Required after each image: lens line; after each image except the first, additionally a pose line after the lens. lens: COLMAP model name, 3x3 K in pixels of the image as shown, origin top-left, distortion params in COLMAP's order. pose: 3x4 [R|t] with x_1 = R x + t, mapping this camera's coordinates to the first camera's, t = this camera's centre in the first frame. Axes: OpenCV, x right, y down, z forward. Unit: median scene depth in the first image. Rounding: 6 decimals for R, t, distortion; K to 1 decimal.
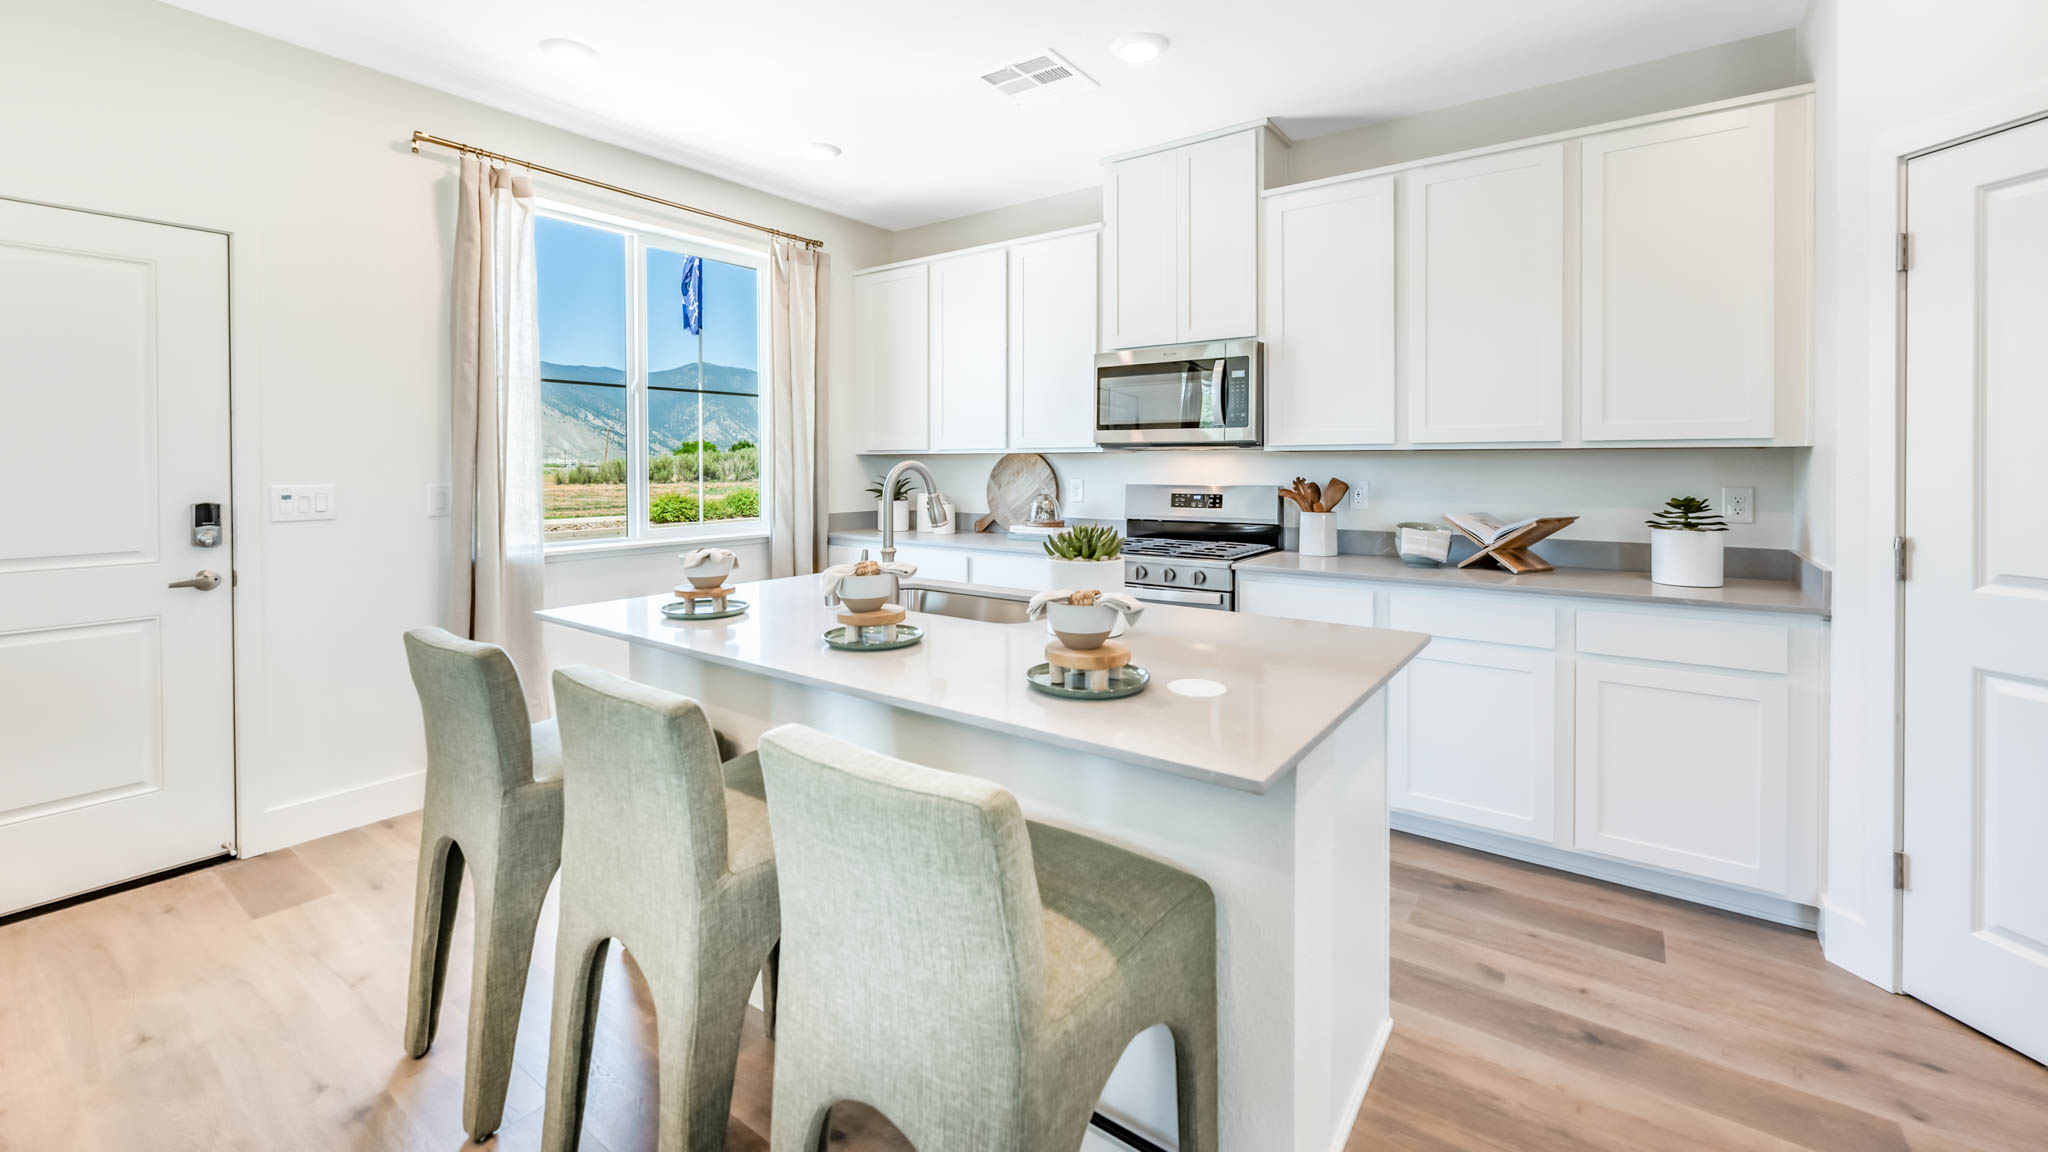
lens RADIAL K [[820.1, 0, 1032.6], [0, 820.1, 472.1], [0, 0, 1]] dist [-0.002047, -0.000036]
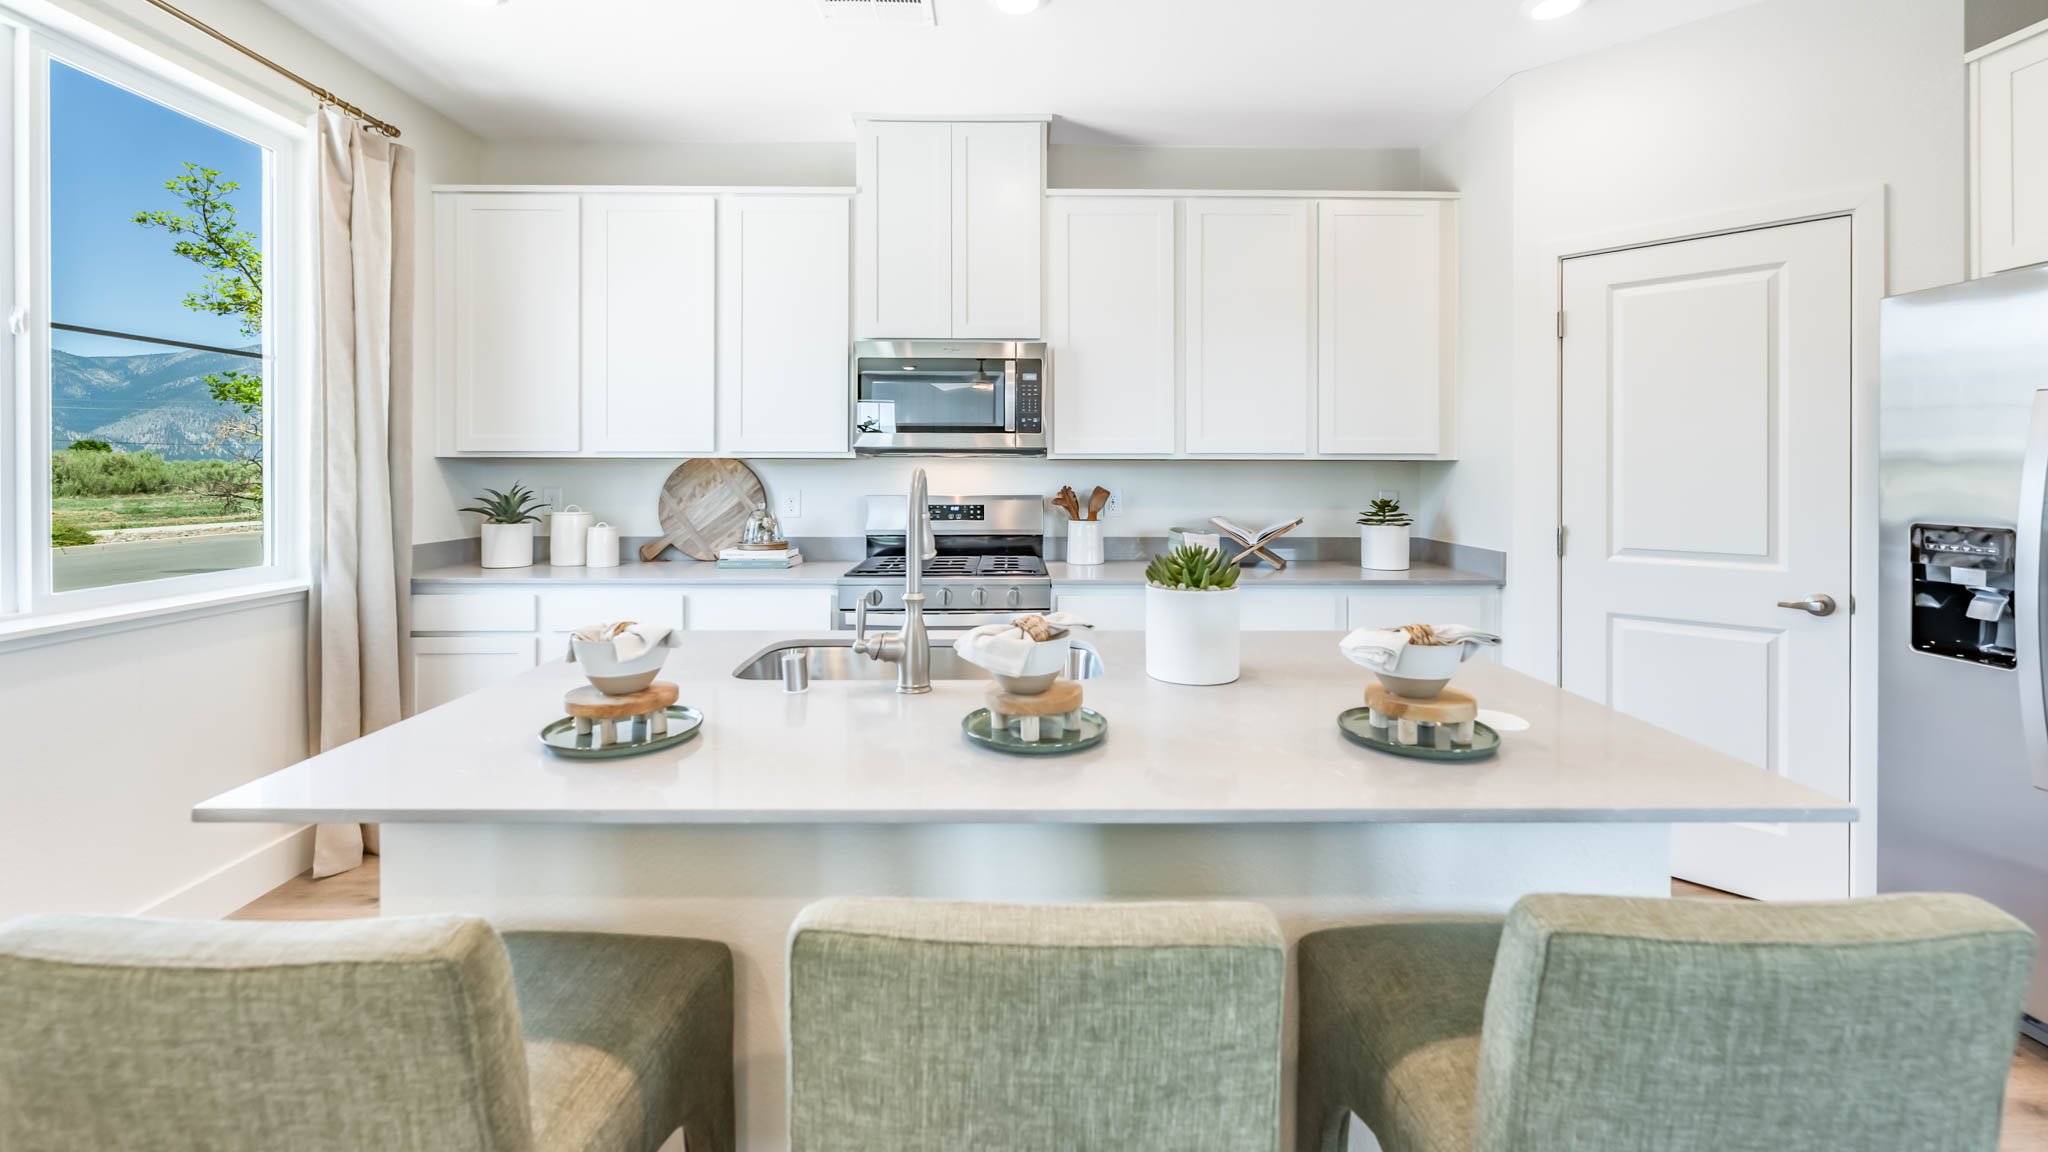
lens RADIAL K [[820.1, 0, 1032.6], [0, 820.1, 472.1], [0, 0, 1]] dist [-0.002047, -0.000036]
pose [[0.808080, 0.001473, 0.589070, -0.292918], [0.003938, 0.999961, -0.007902, -0.002666], [-0.589059, 0.008705, 0.808043, 0.226492]]
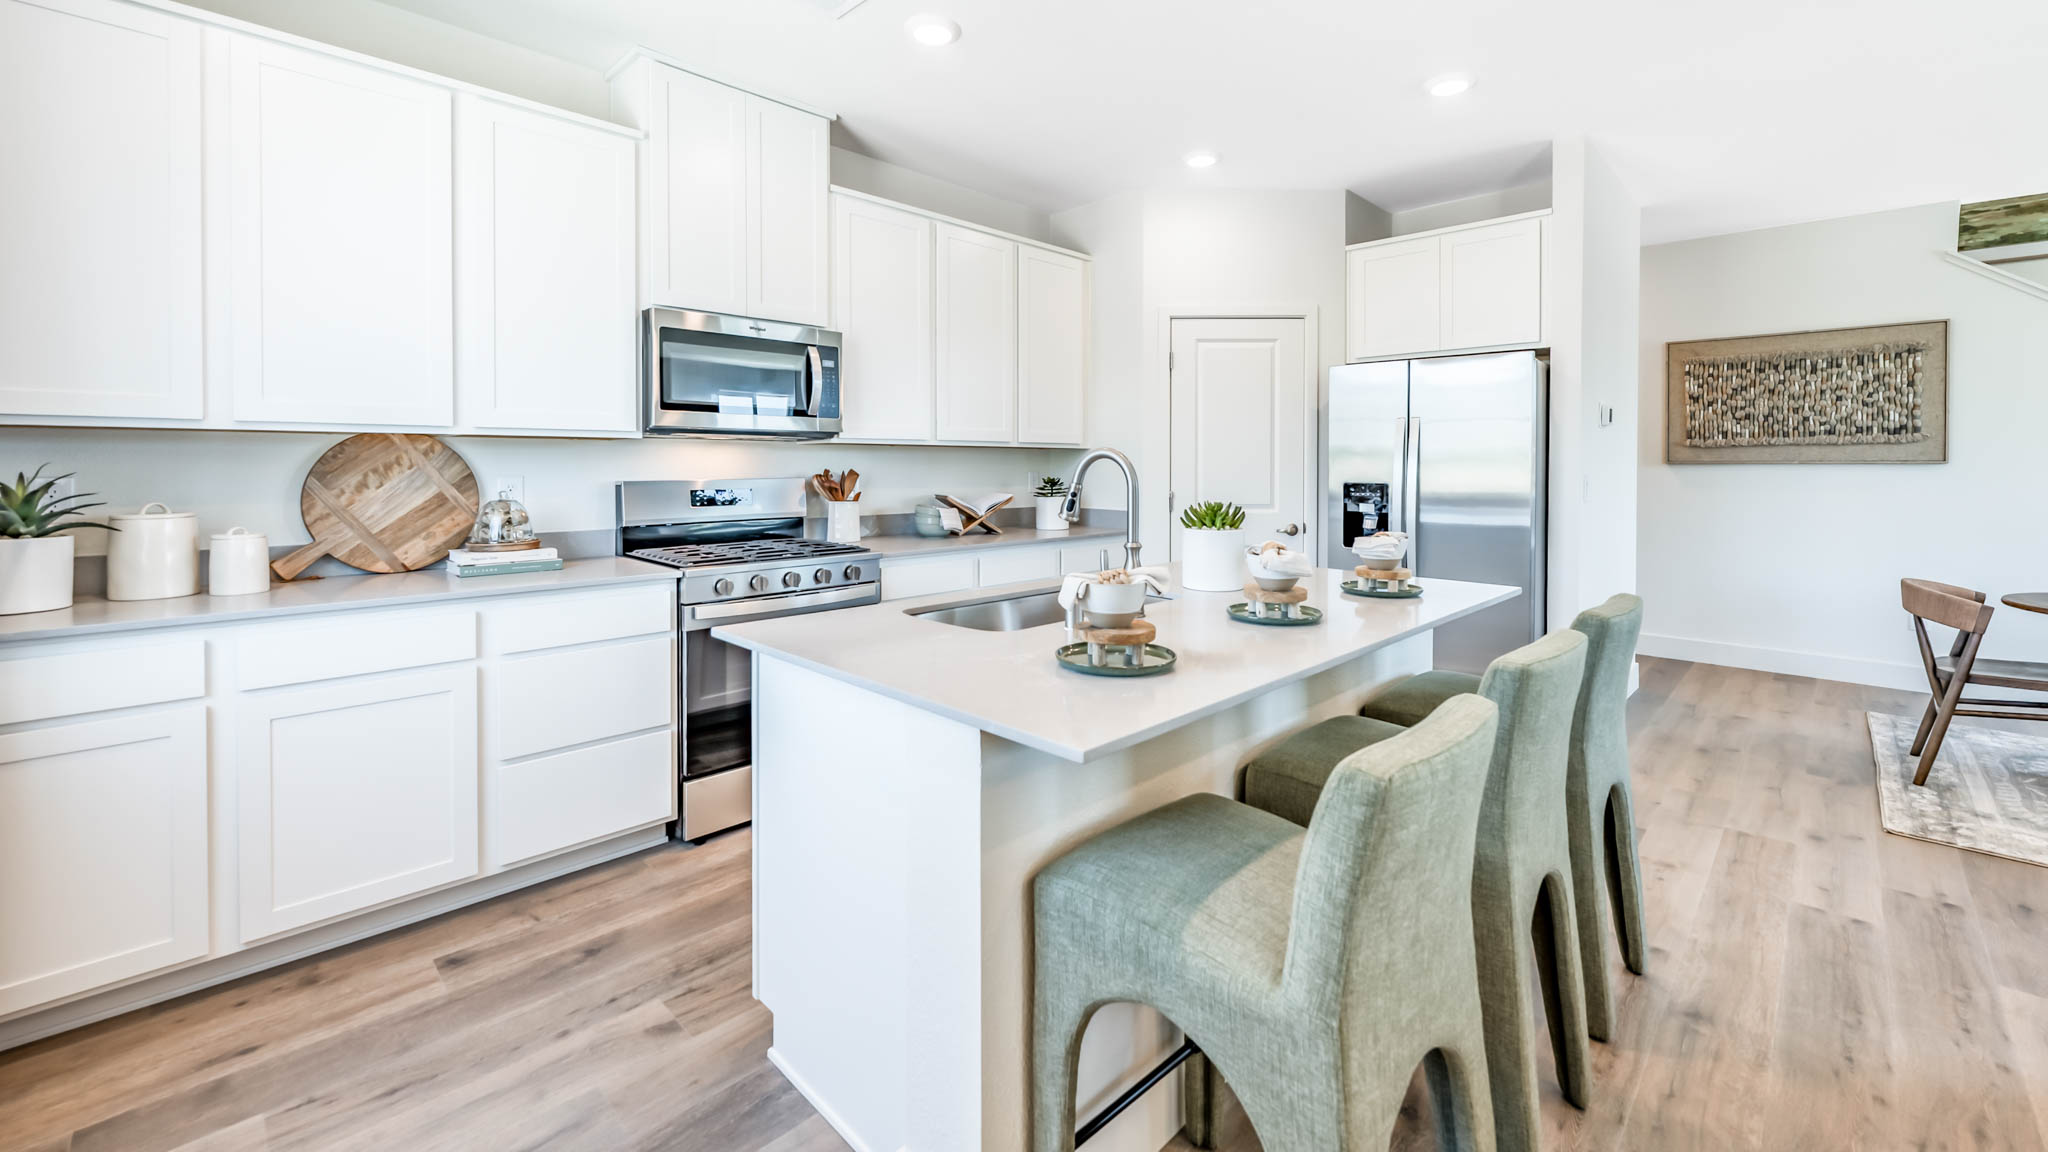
lens RADIAL K [[820.1, 0, 1032.6], [0, 820.1, 472.1], [0, 0, 1]] dist [-0.002047, -0.000036]
pose [[0.162505, -0.010586, 0.986651, -0.657207], [0.008123, 0.999923, 0.009390, 0.002575], [-0.986674, 0.006489, 0.162579, 0.579462]]
